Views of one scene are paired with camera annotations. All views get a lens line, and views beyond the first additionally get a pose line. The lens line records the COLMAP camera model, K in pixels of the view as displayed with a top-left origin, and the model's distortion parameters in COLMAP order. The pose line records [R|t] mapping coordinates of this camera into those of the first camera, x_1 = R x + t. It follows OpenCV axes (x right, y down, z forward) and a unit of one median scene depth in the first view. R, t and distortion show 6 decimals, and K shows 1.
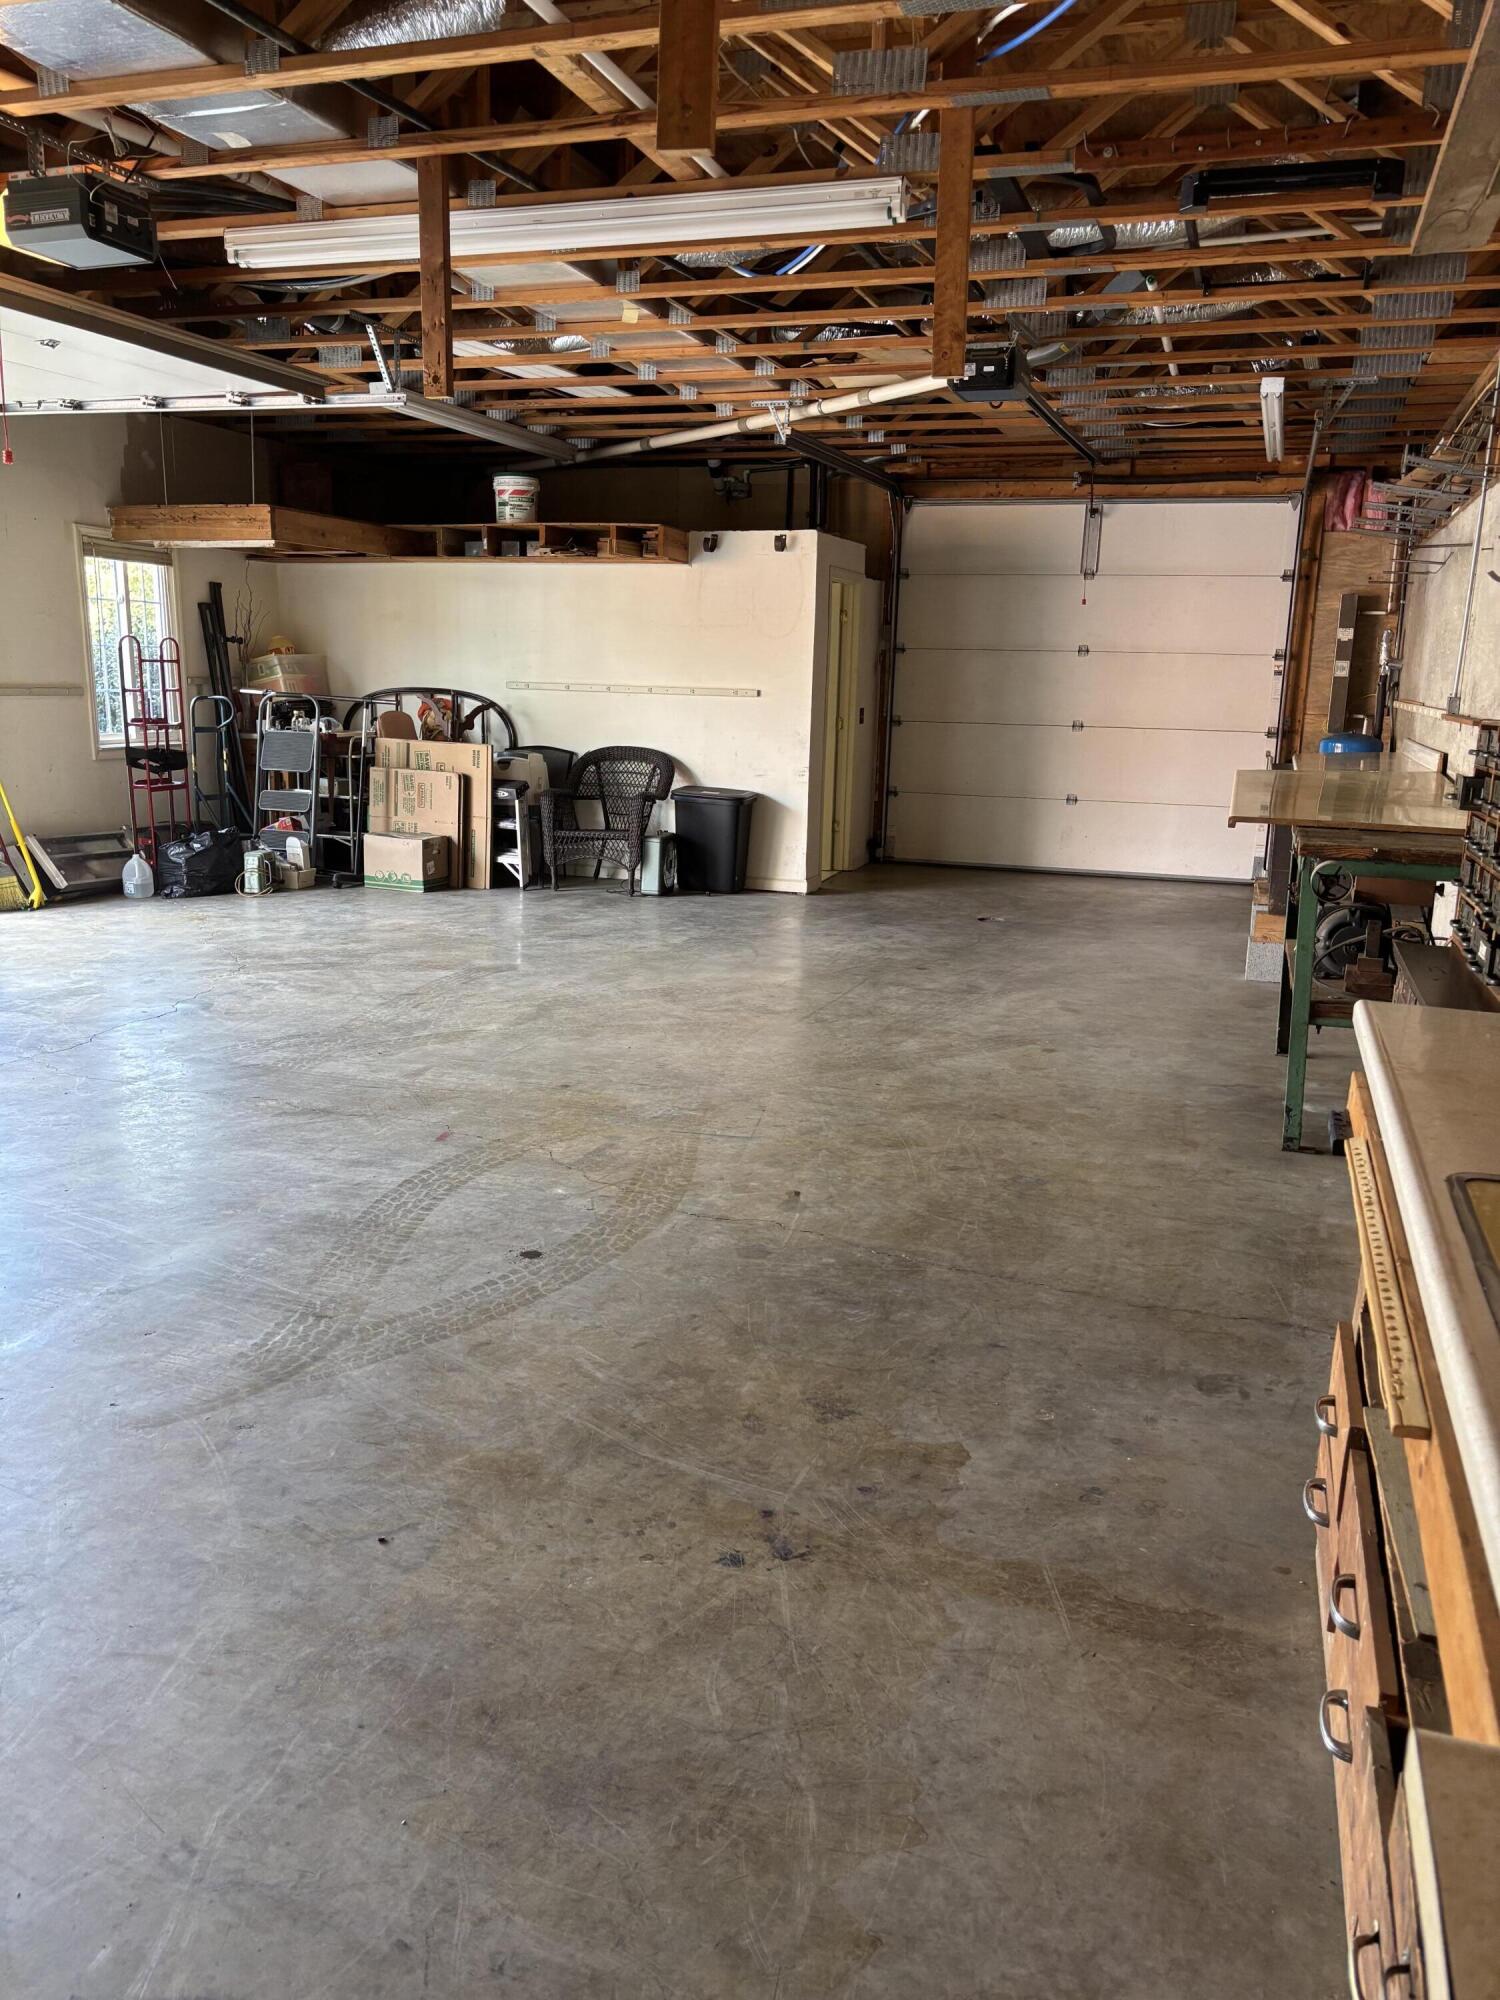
lens RADIAL K [[1503.2, 0, 748.6], [0, 1503.2, 1011.3], [0, 0, 1]] dist [0.057207, -0.058994]
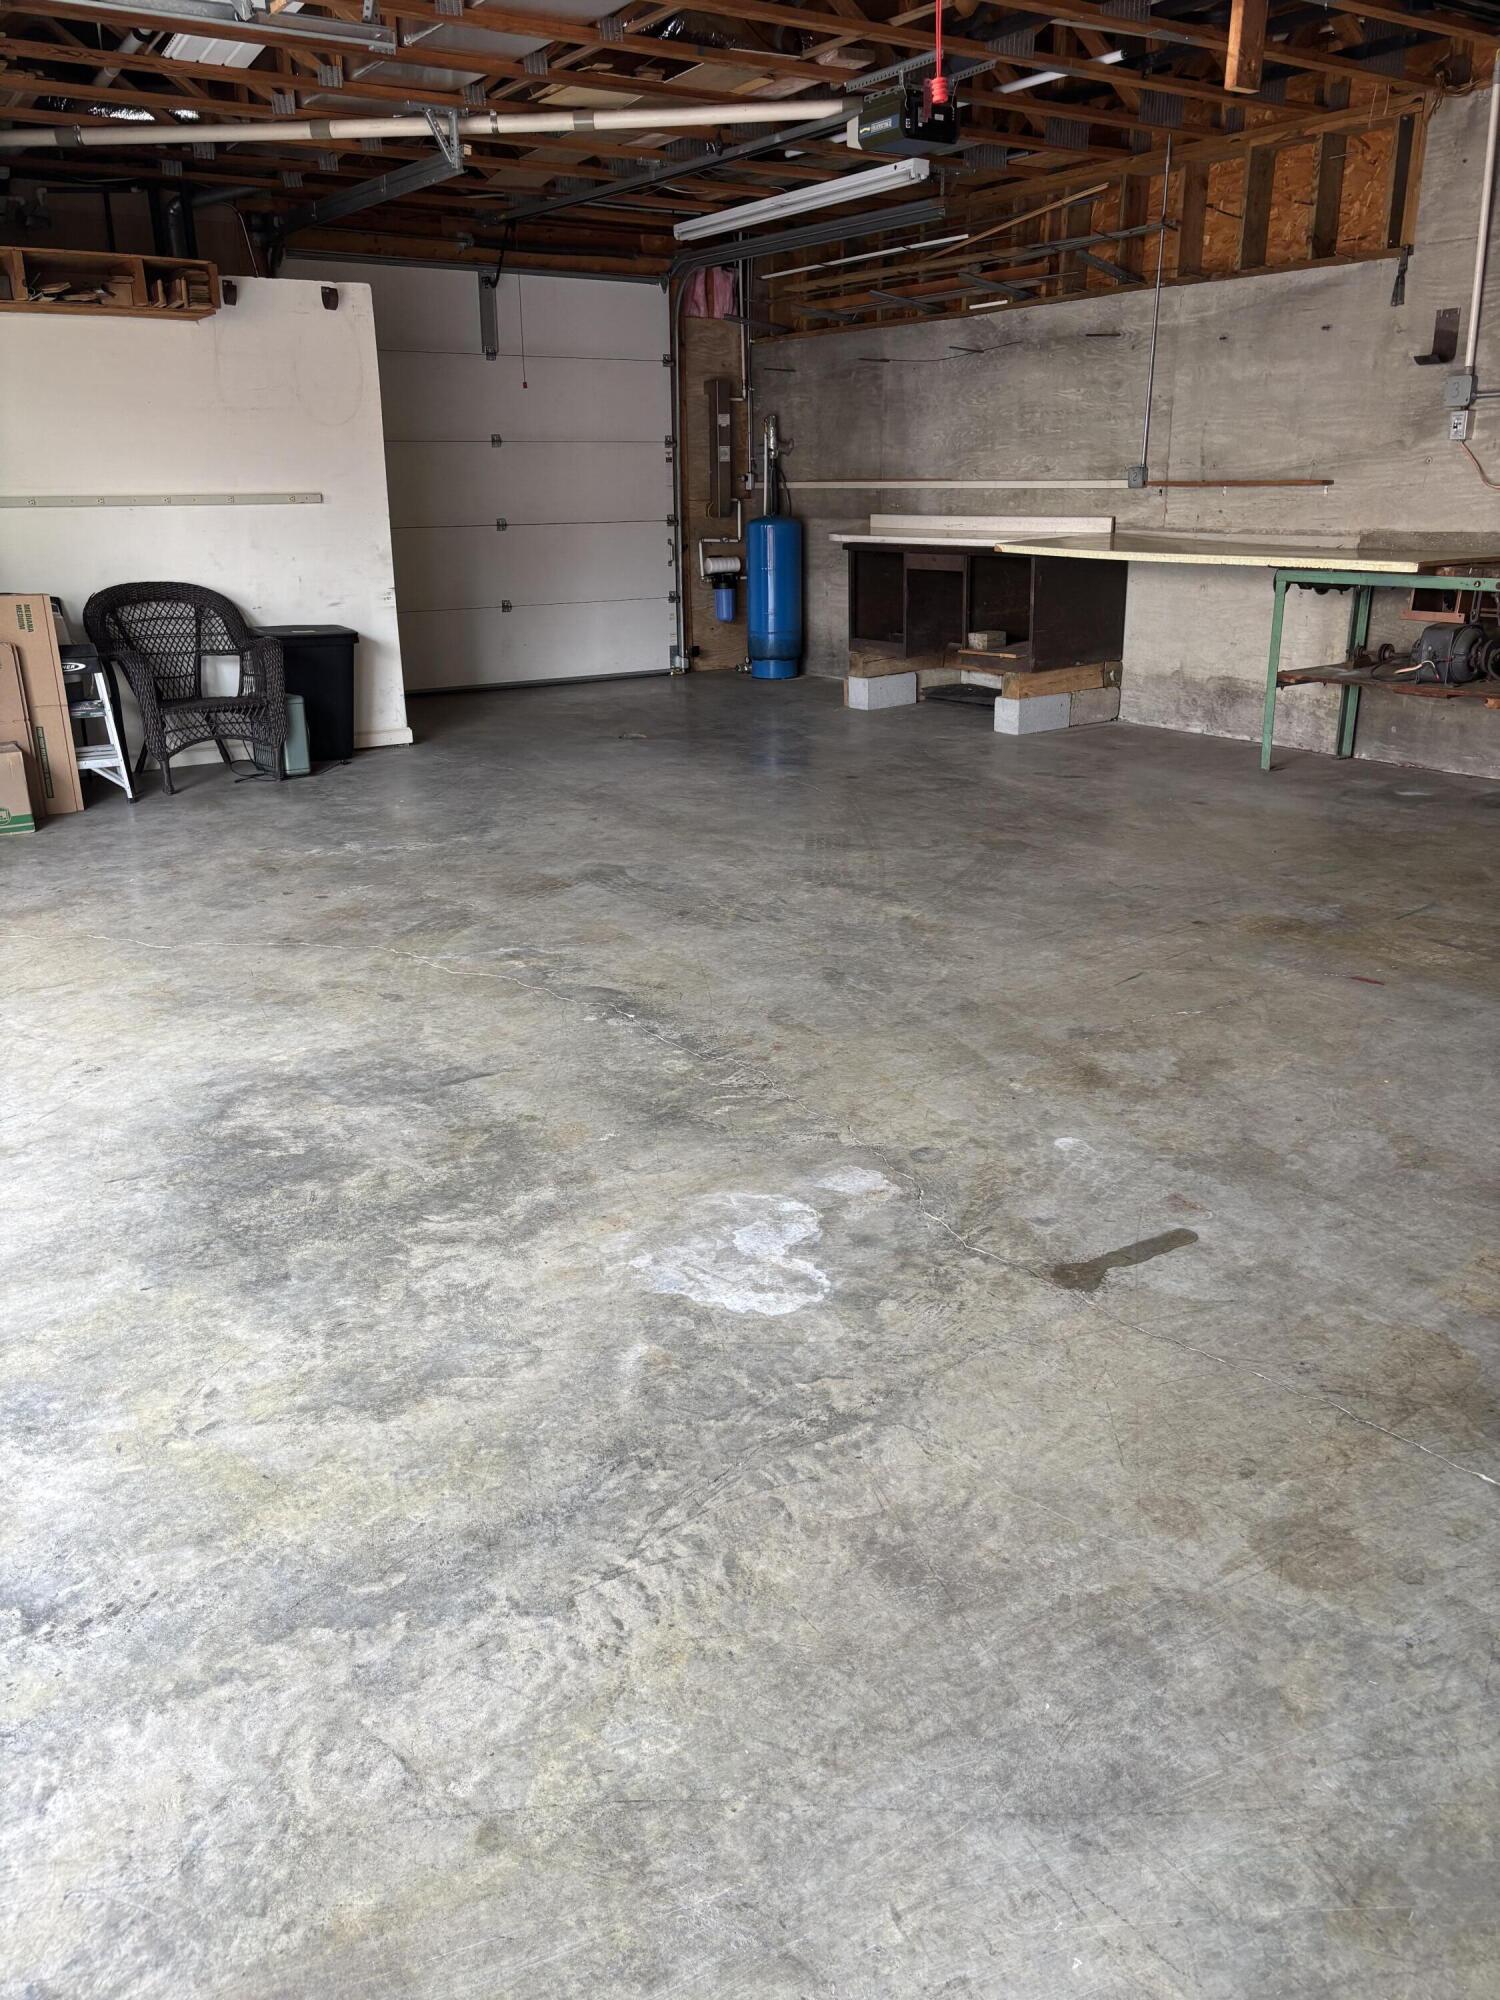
lens RADIAL K [[1503.2, 0, 753.5], [0, 1503.2, 1005.5], [0, 0, 1]] dist [0.057207, -0.058994]
pose [[0.612862, -0.291484, 0.734464, -0.516433], [0.203923, 0.956335, 0.209376, -0.078804], [-0.763423, 0.021456, 0.645542, 0.327637]]
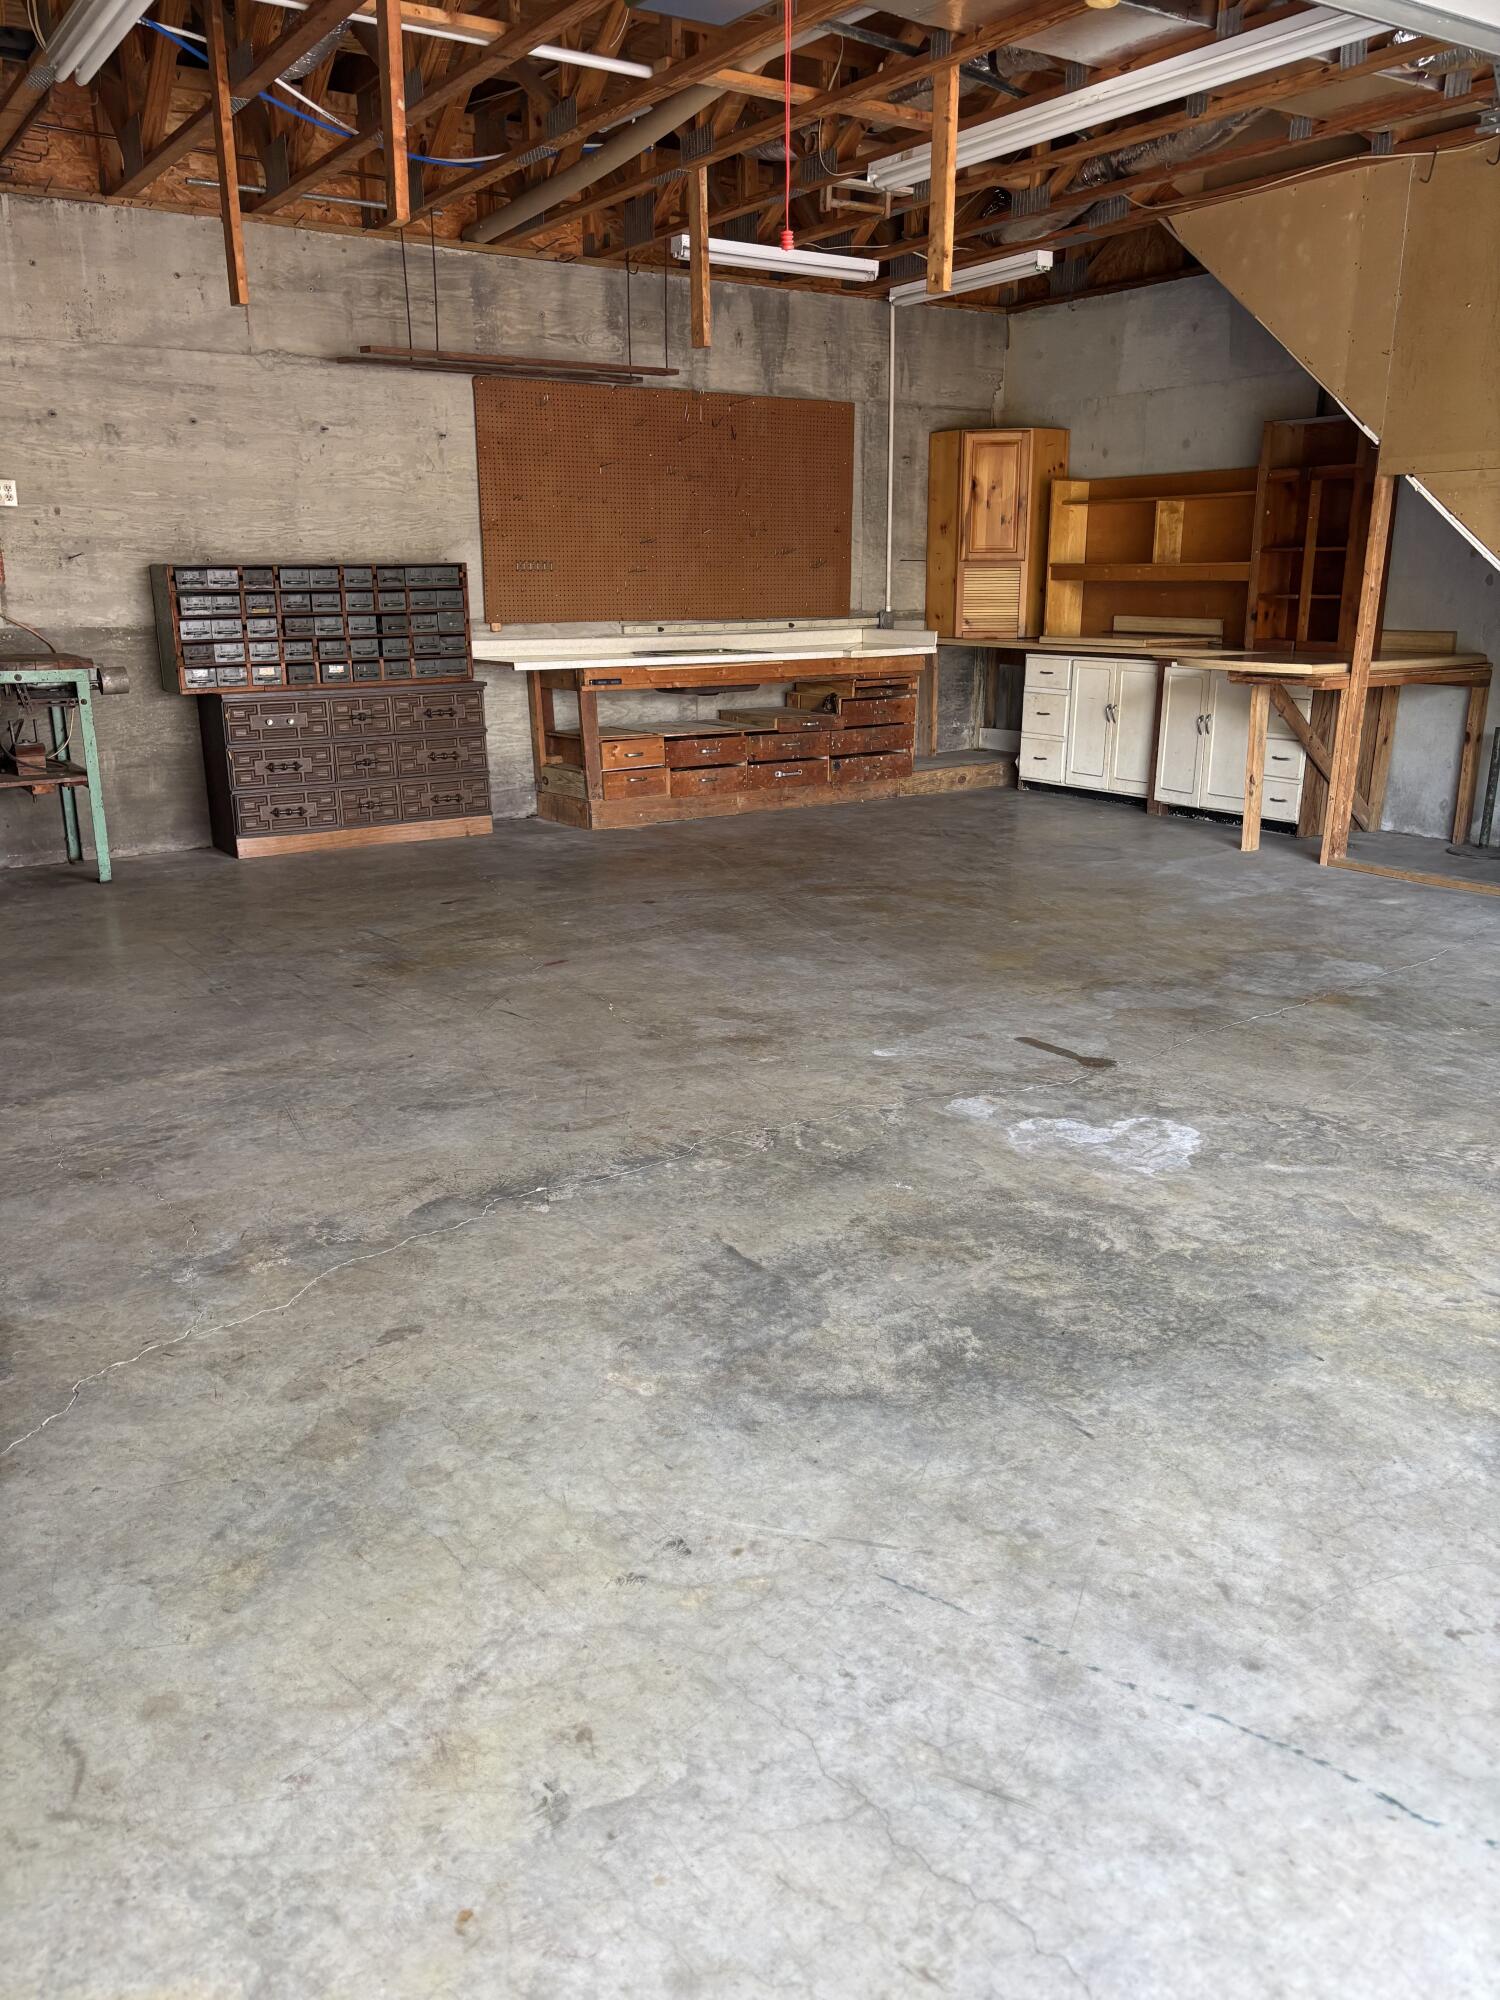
lens RADIAL K [[1503.2, 0, 731.3], [0, 1503.2, 988.1], [0, 0, 1]] dist [0.057207, -0.058994]
pose [[-0.781520, -0.187949, 0.594896, -0.463657], [0.119548, 0.890758, 0.438473, -0.179786], [-0.612319, 0.413794, -0.673677, 0.796765]]
